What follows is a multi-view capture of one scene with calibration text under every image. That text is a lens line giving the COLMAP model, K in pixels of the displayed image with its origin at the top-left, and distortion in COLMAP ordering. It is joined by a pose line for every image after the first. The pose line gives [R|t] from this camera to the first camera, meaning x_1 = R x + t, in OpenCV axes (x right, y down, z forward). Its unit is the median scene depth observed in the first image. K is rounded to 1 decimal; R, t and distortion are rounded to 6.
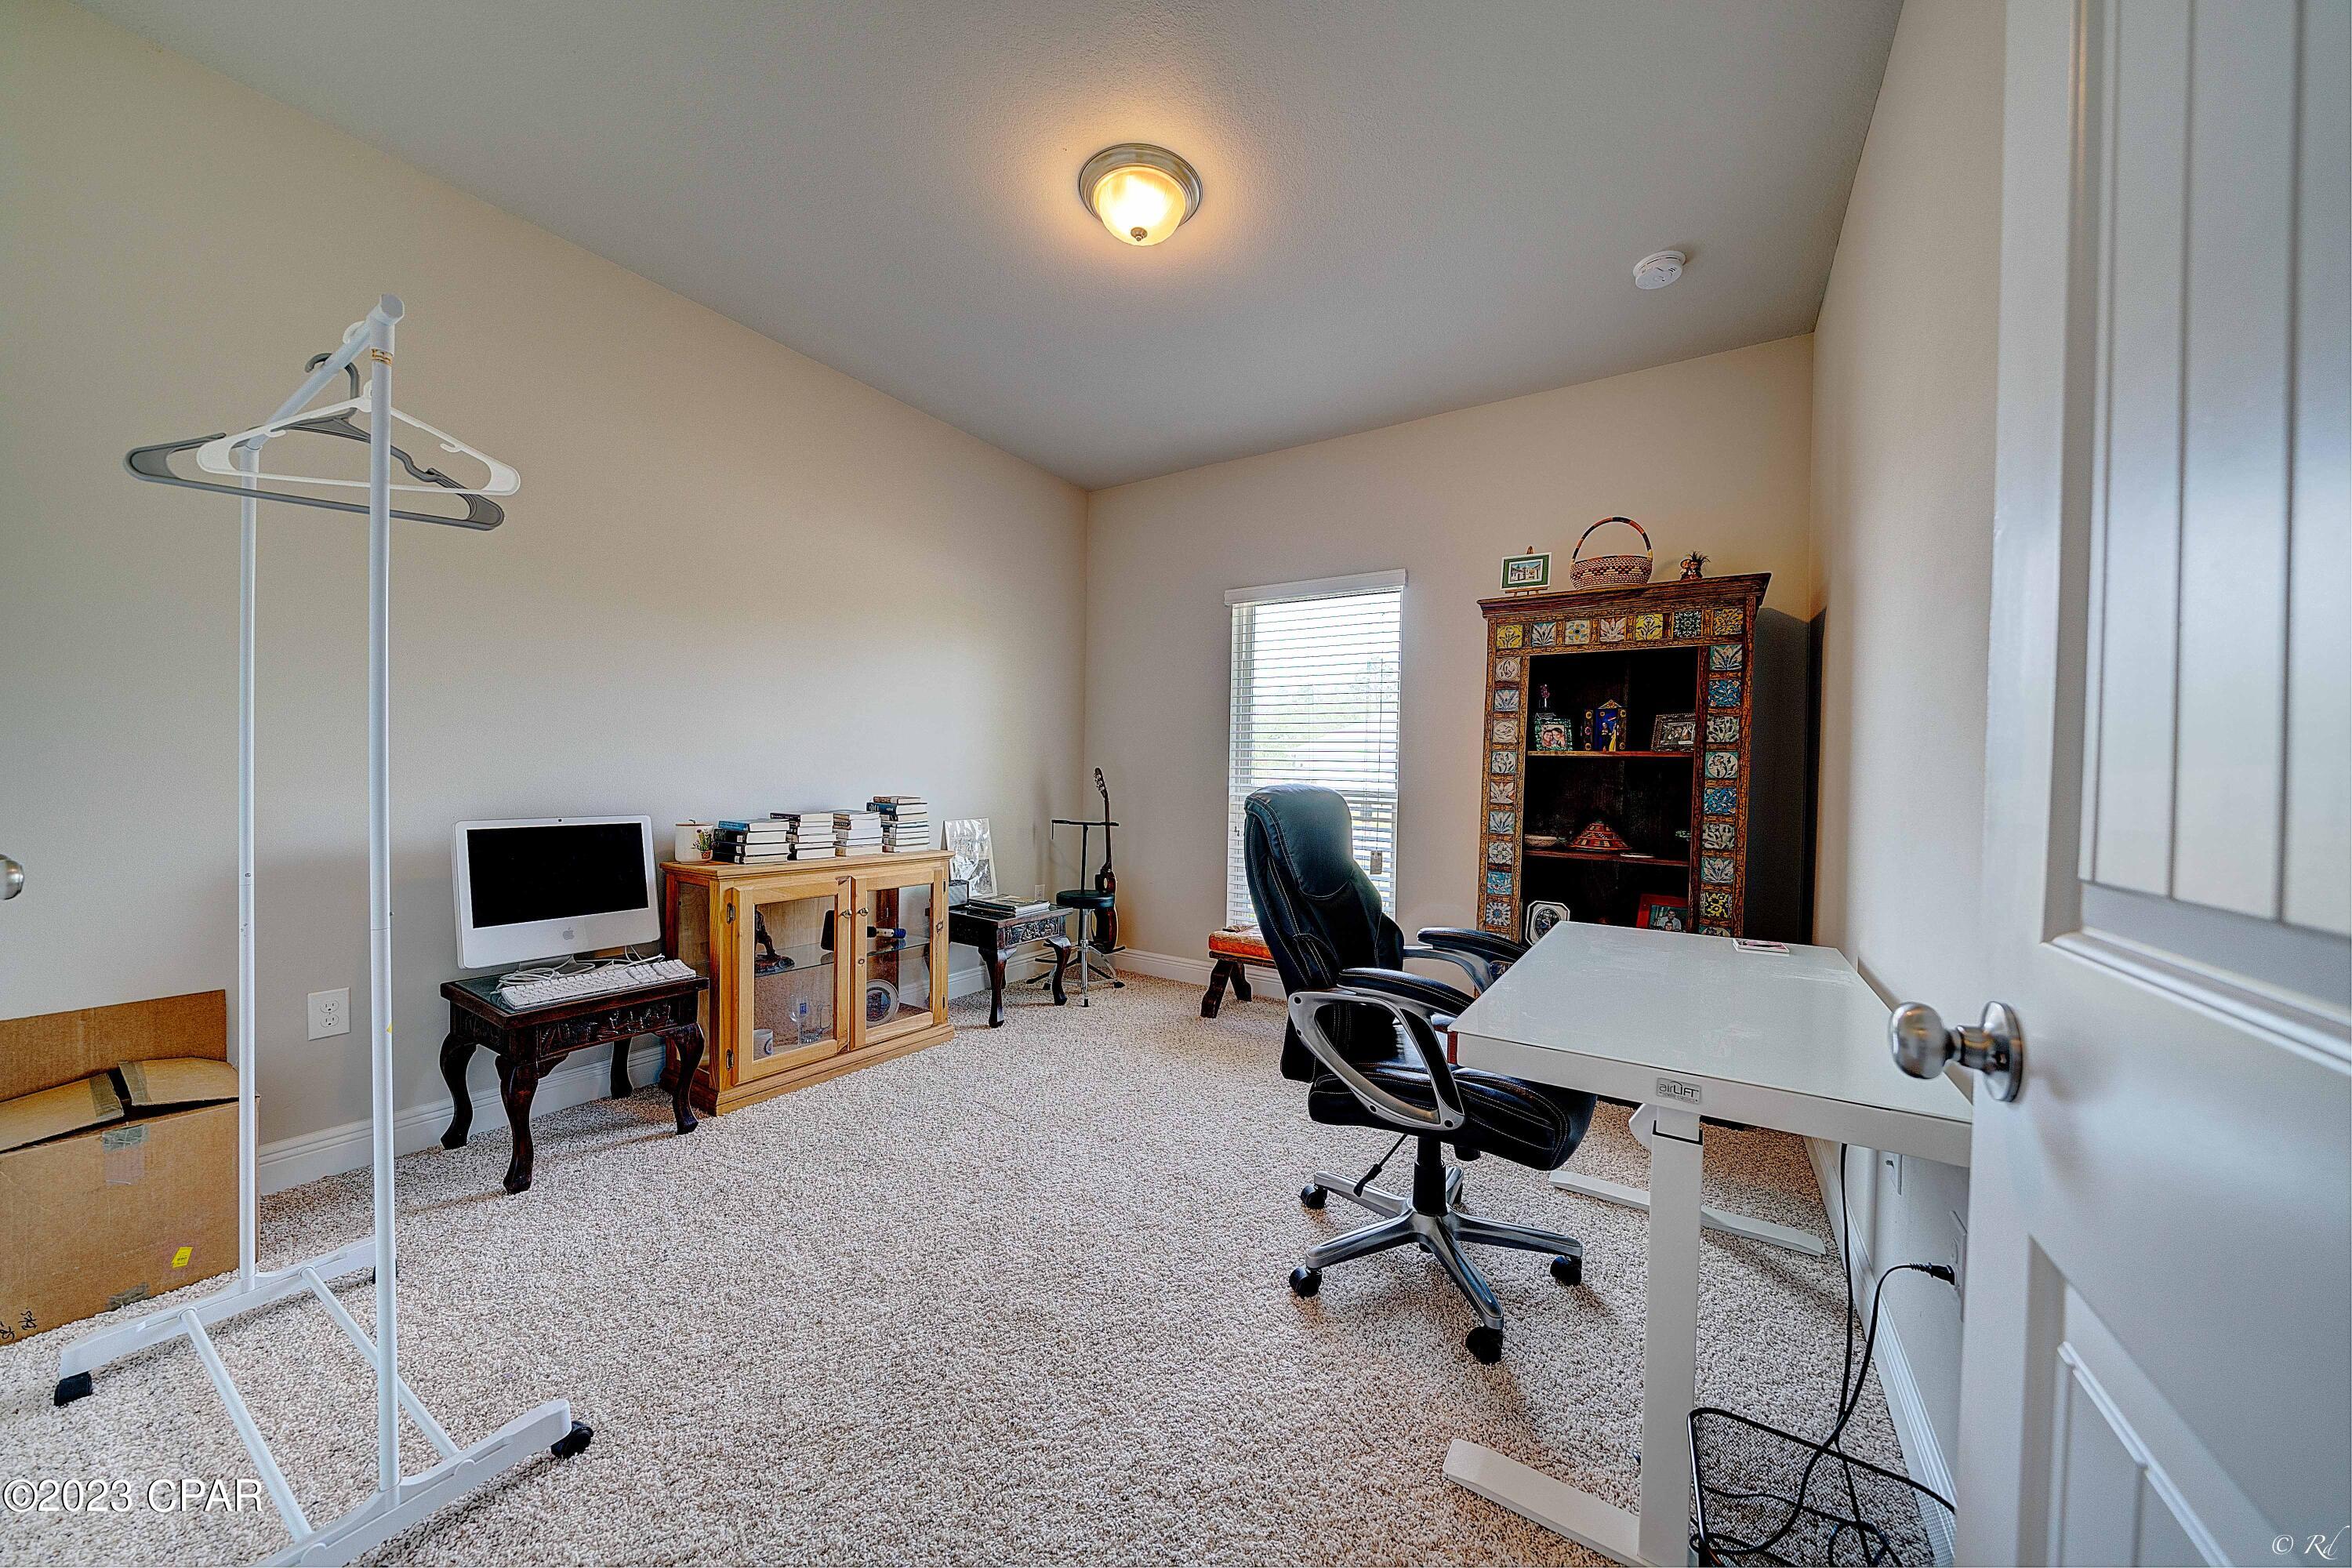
lens RADIAL K [[799.6, 0, 1177.3], [0, 799.6, 786.1], [0, 0, 1]] dist [-0.004476, -0.000111]
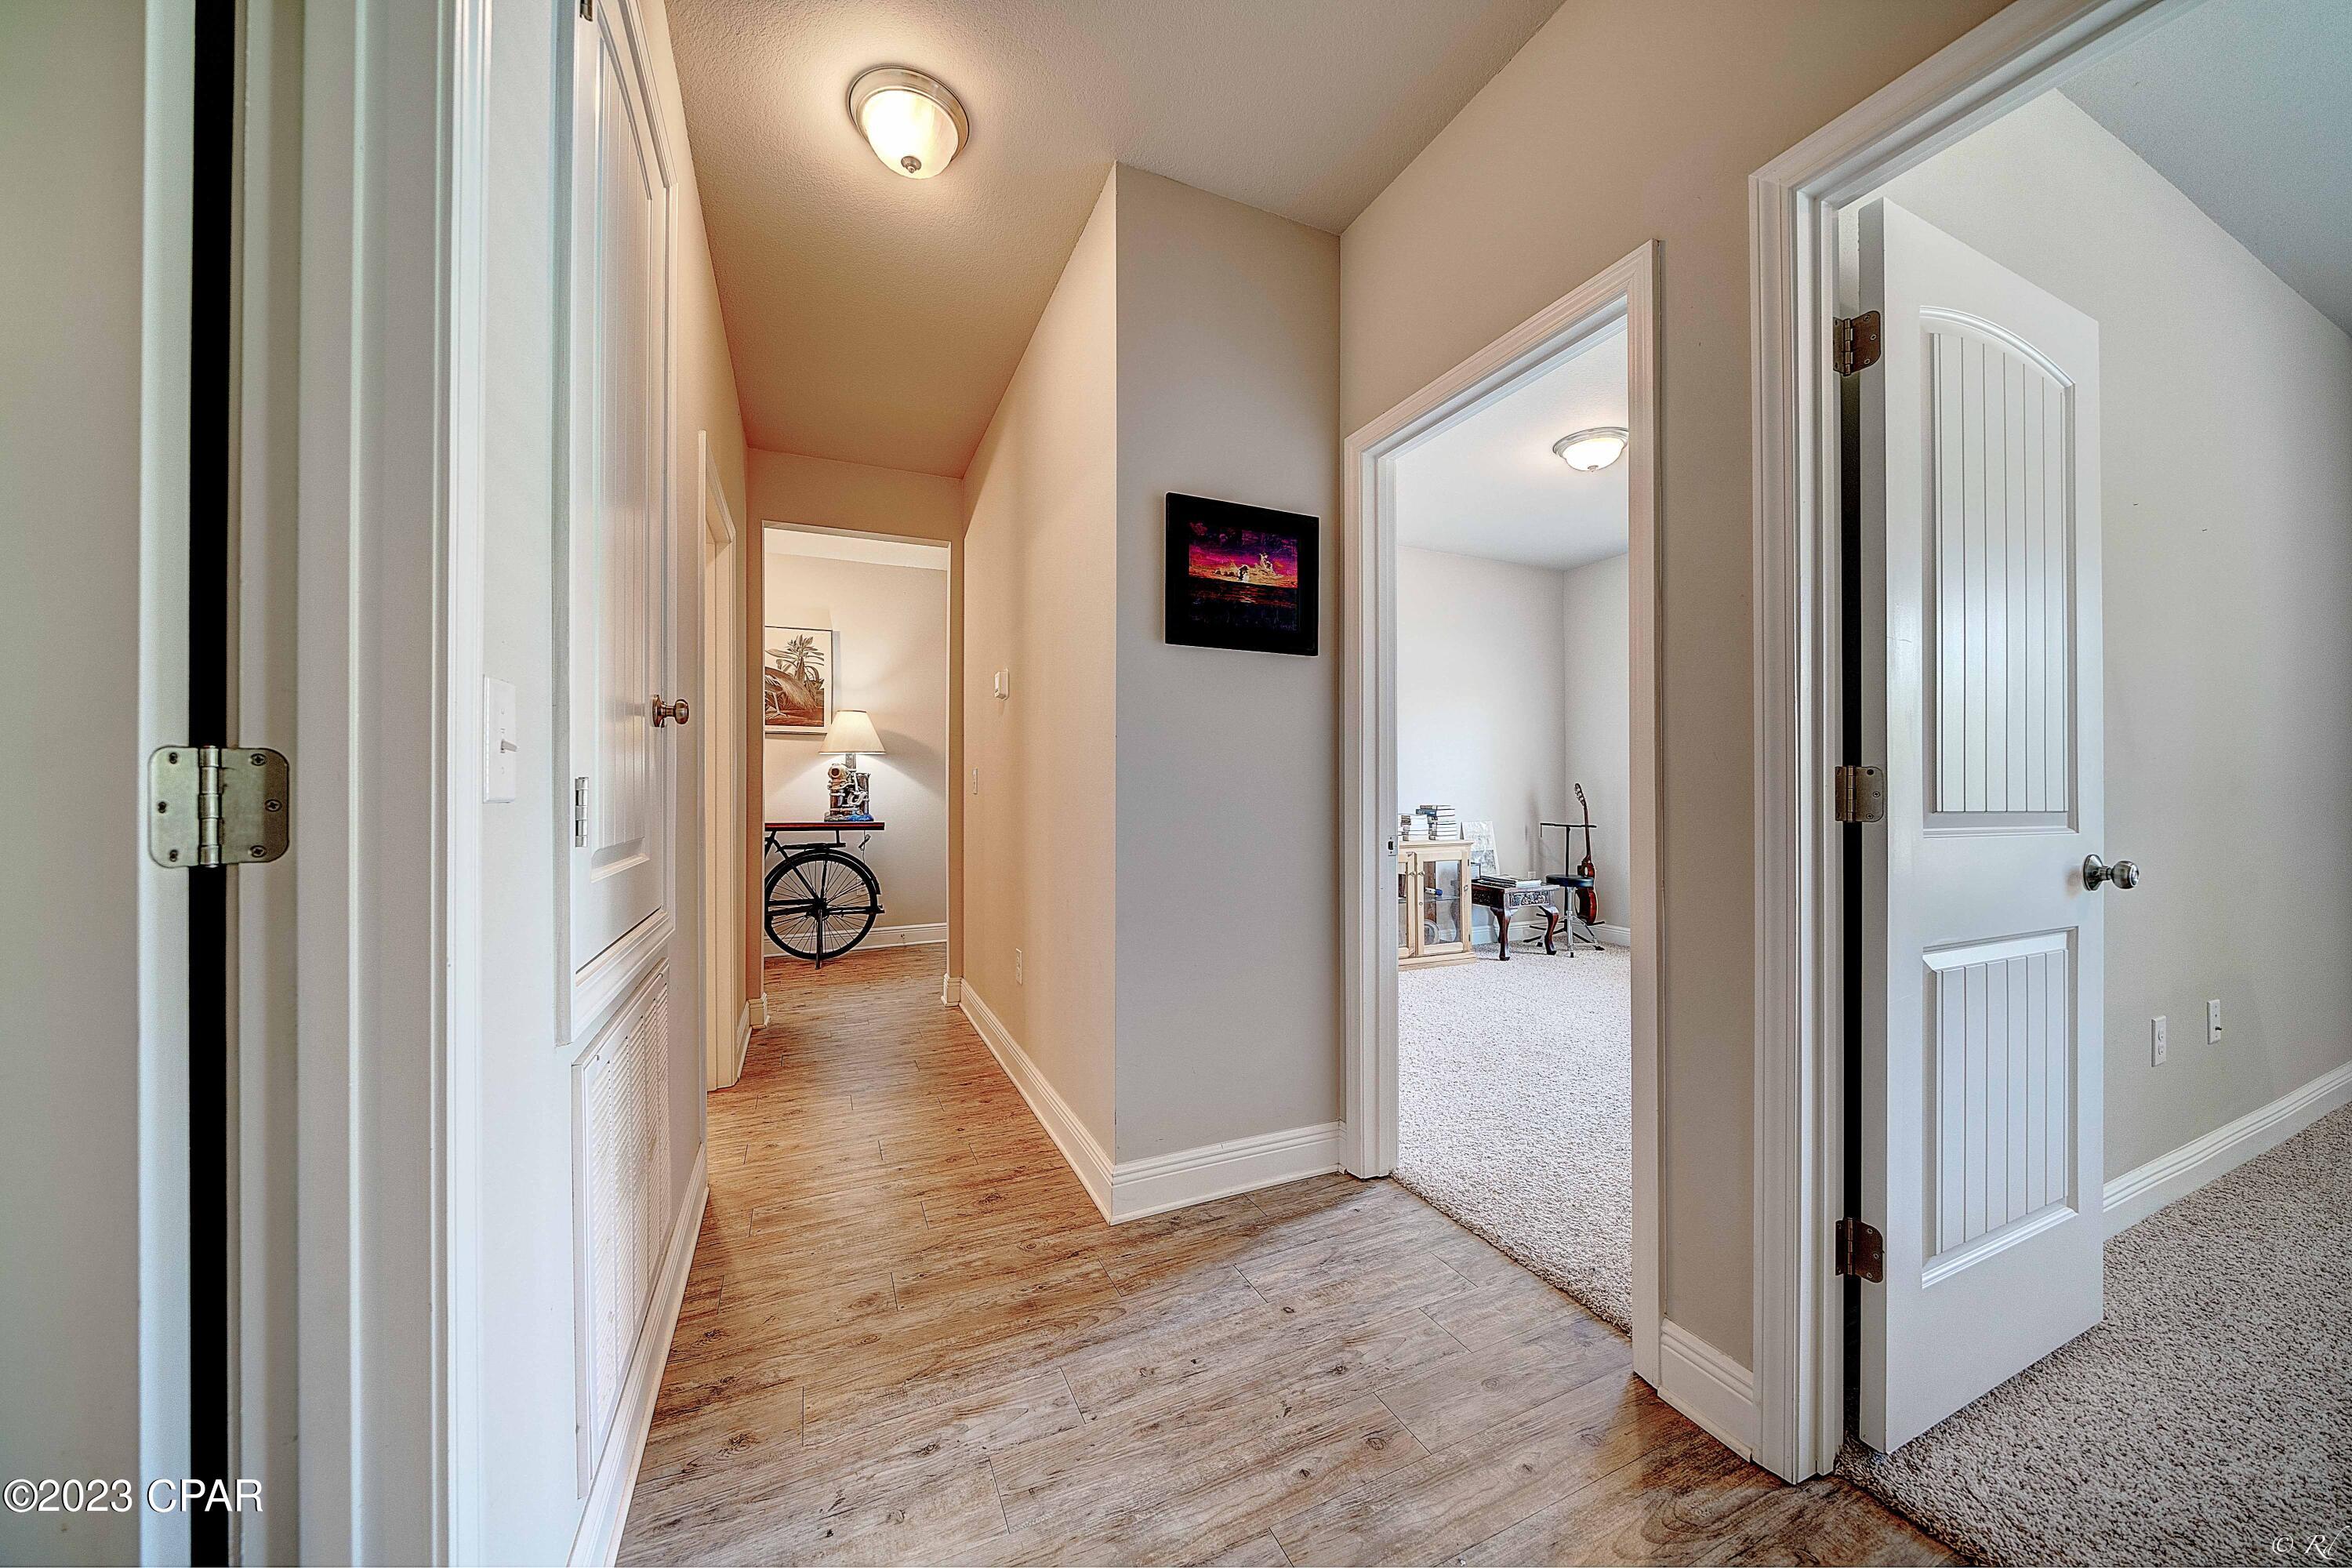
lens RADIAL K [[799.6, 0, 1177.3], [0, 799.6, 786.1], [0, 0, 1]] dist [-0.004476, -0.000111]
pose [[0.842068, -0.026220, -0.538734, 0.061818], [0.013650, 0.999534, -0.027311, 0.010289], [0.539199, 0.015644, 0.842033, -0.526622]]
